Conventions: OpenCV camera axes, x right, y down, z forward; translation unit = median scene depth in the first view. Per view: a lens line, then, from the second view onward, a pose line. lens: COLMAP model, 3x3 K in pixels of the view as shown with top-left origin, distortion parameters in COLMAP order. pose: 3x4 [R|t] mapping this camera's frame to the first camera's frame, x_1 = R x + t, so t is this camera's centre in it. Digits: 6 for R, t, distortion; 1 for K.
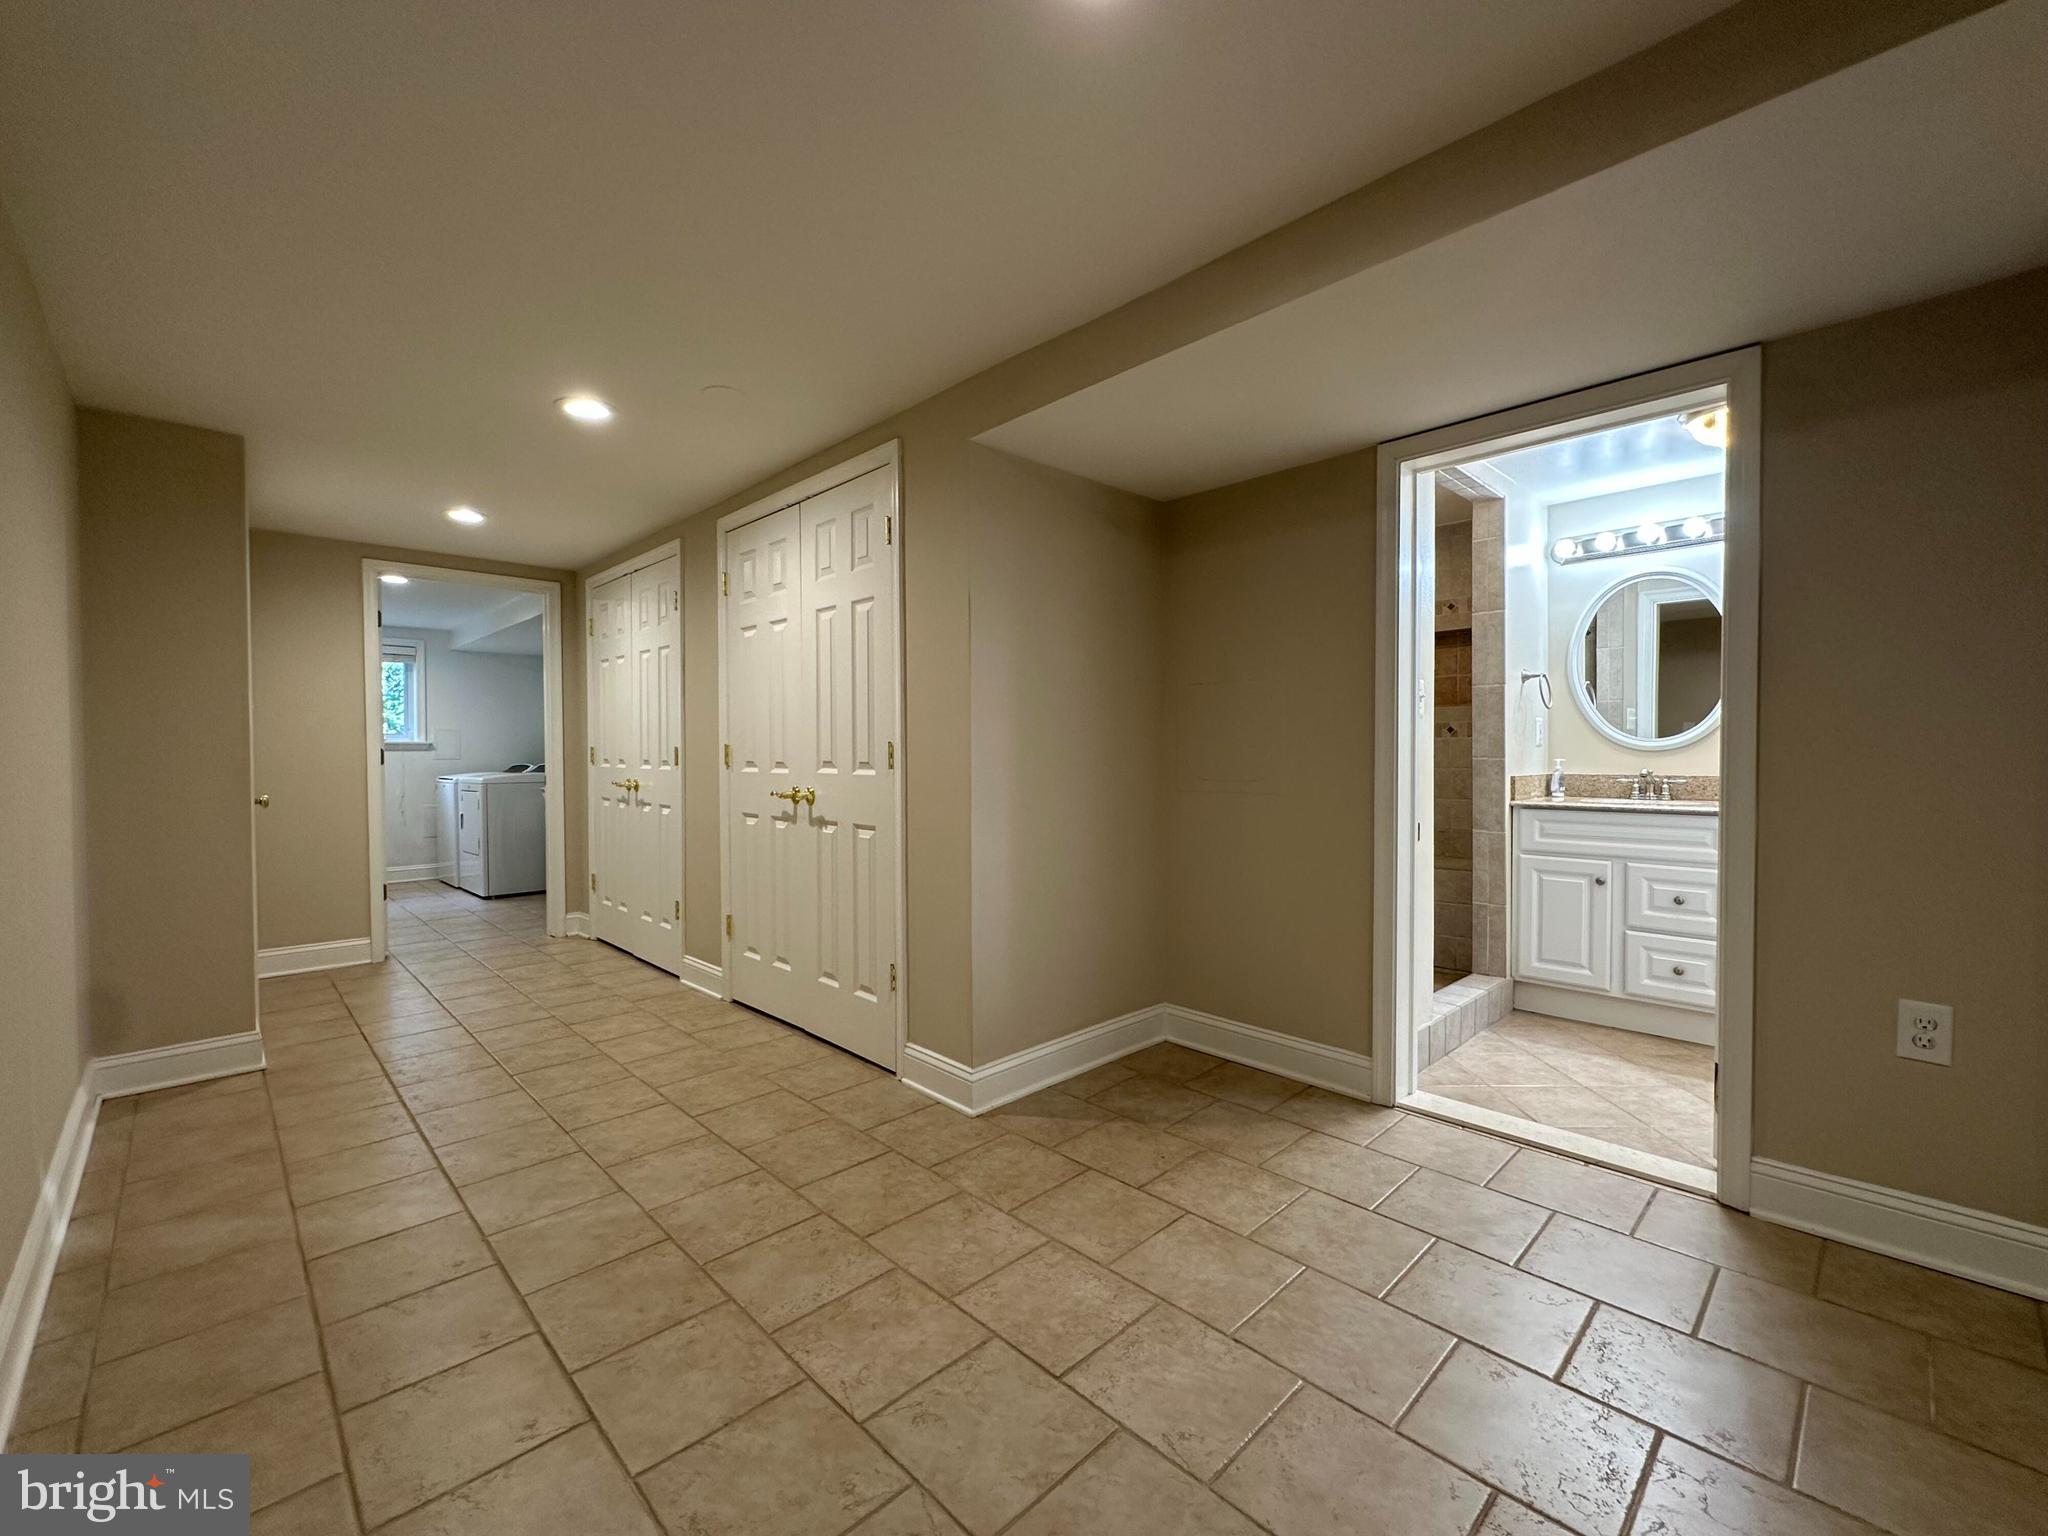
lens RADIAL K [[818.0, 0, 1009.2], [0, 818.0, 766.7], [0, 0, 1]] dist [-0.001768, 0.001018]
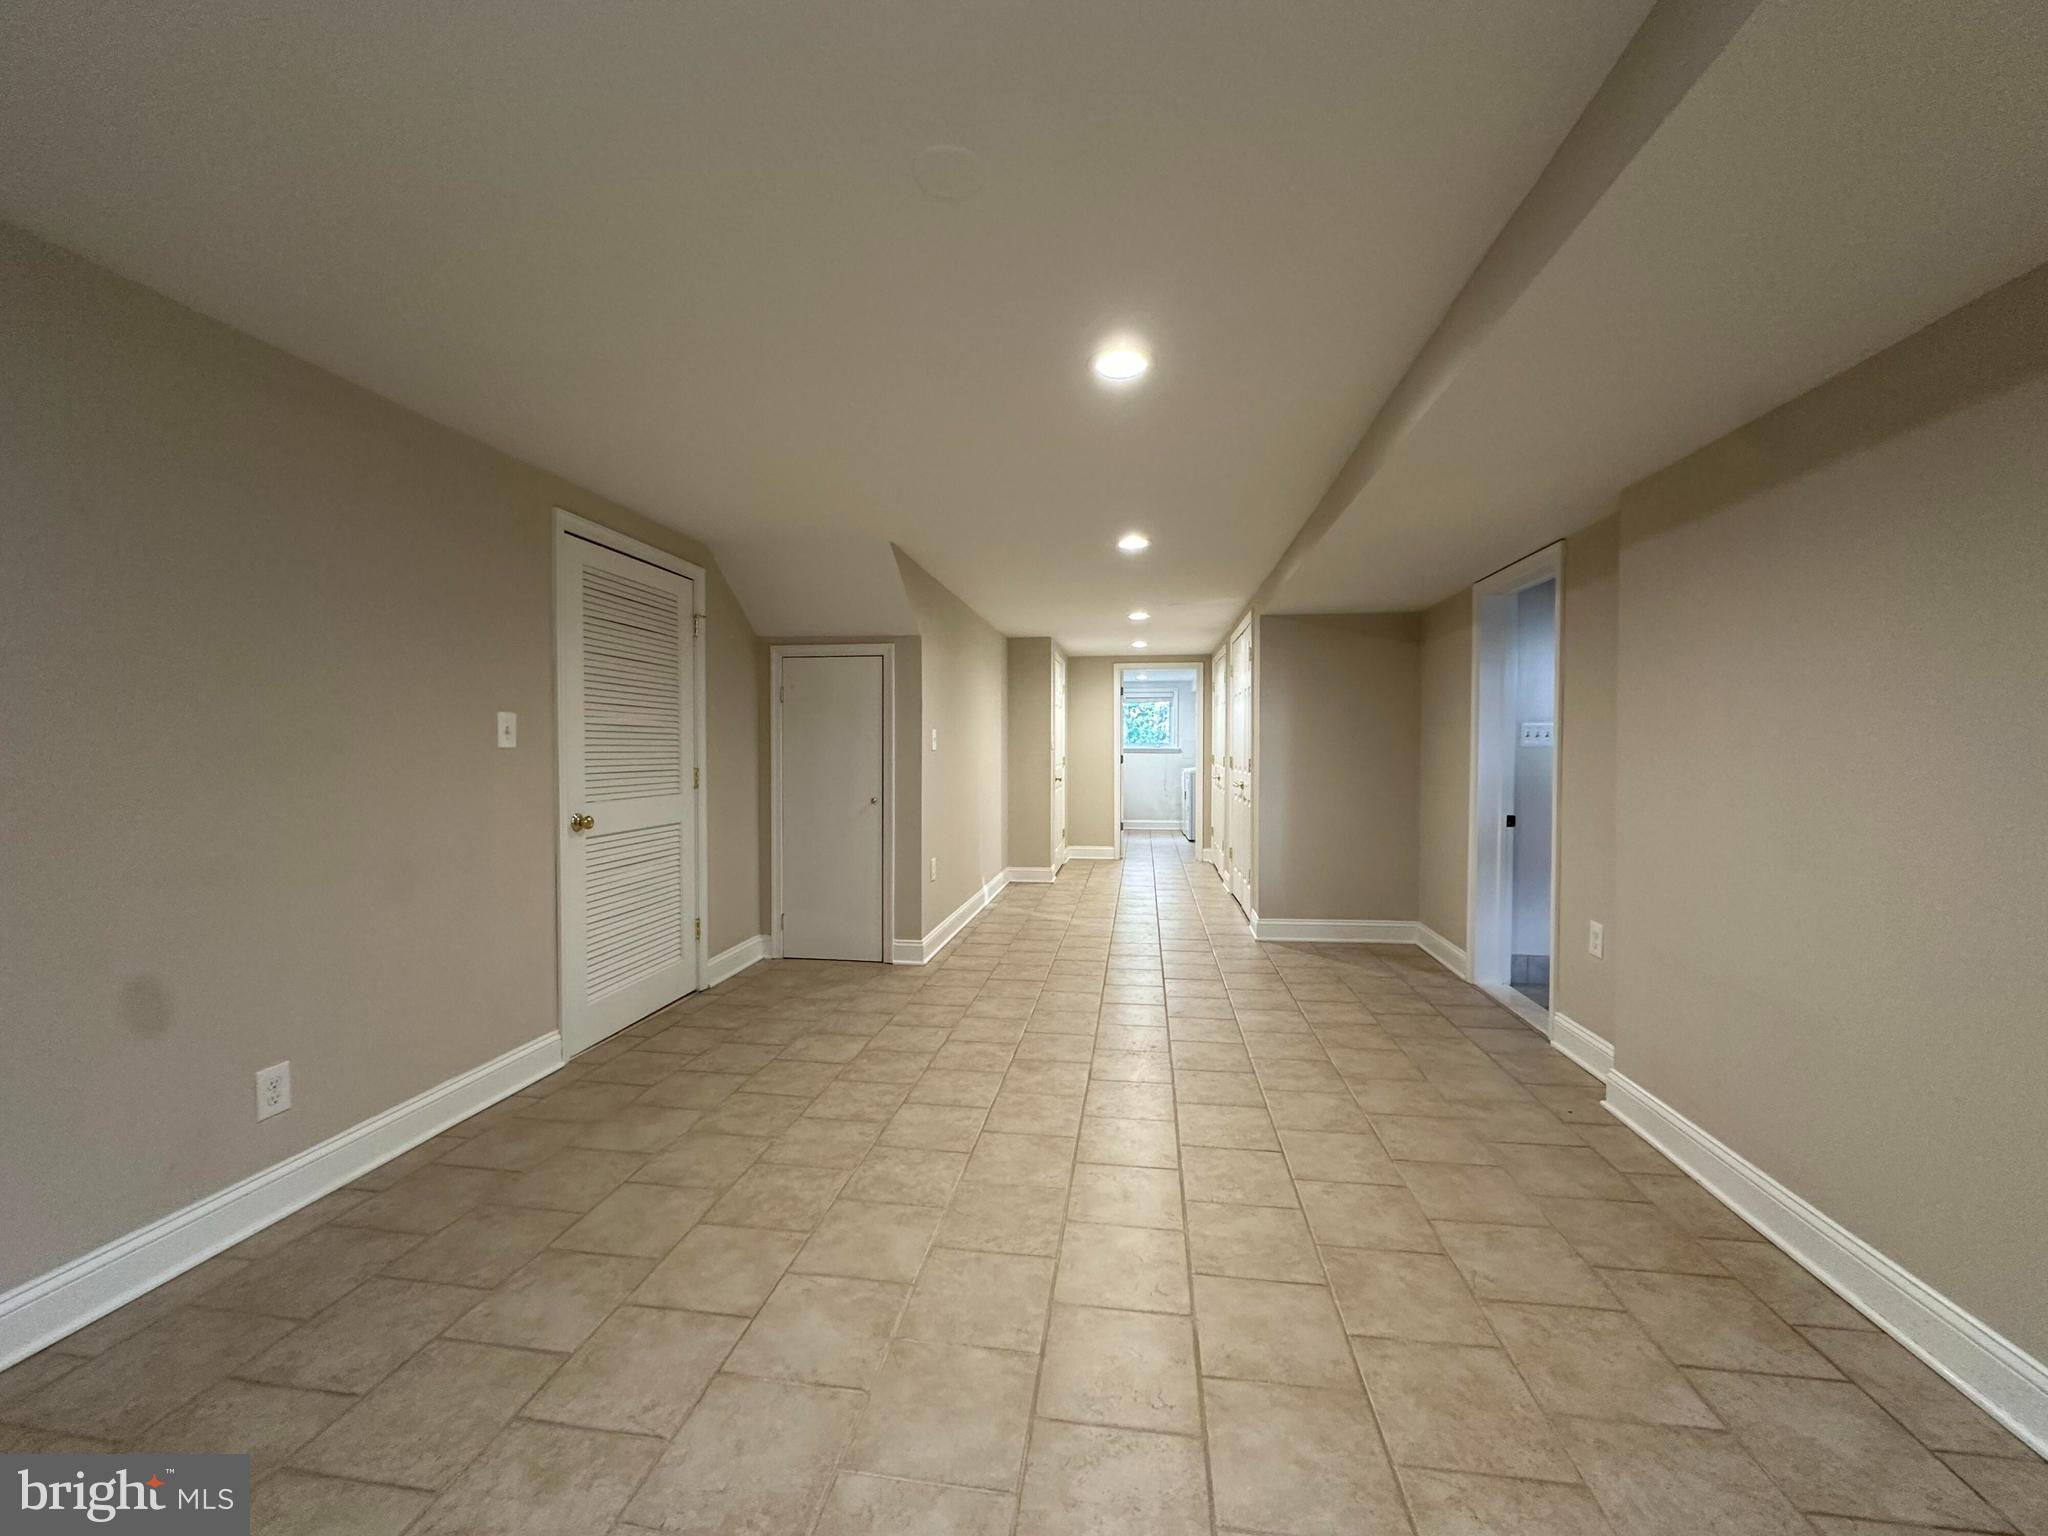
lens RADIAL K [[818.0, 0, 1031.6], [0, 818.0, 768.5], [0, 0, 1]] dist [-0.001768, 0.001018]
pose [[0.600540, 0.014943, -0.799455, 0.681402], [-0.006085, 0.999882, 0.014118, -0.016465], [0.799571, -0.003614, 0.600560, -0.372177]]
